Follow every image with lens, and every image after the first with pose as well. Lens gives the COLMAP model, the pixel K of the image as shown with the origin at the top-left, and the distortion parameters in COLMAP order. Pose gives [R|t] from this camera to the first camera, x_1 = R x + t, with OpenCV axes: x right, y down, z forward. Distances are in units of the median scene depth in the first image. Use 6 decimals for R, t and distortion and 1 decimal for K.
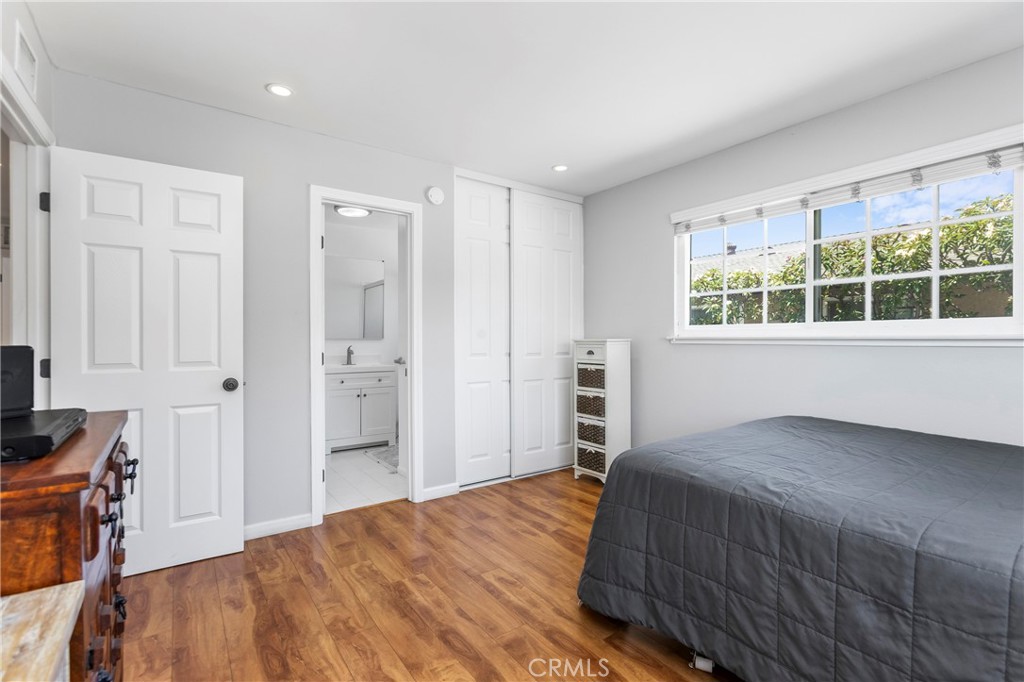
lens RADIAL K [[466.5, 0, 510.6], [0, 466.5, 339.6], [0, 0, 1]] dist [-0.029677, 0.014317]
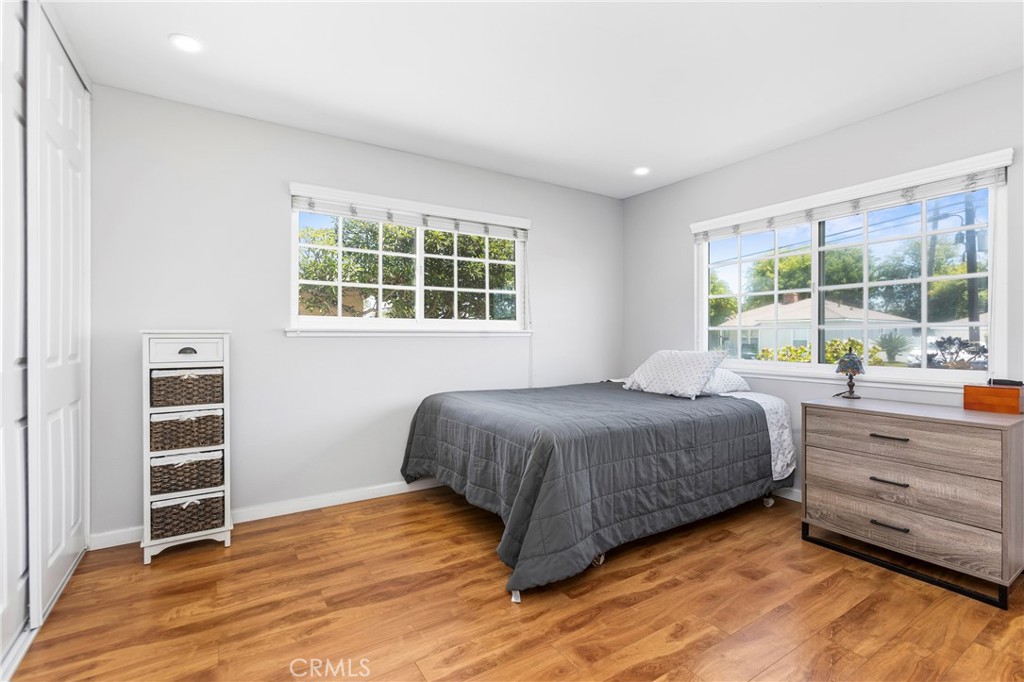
lens RADIAL K [[466.5, 0, 510.6], [0, 466.5, 339.6], [0, 0, 1]] dist [-0.029677, 0.014317]
pose [[0.047913, -0.004276, 0.998842, -0.578717], [0.001332, 0.999990, 0.004217, 0.014152], [-0.998851, 0.001128, 0.047919, 0.692566]]
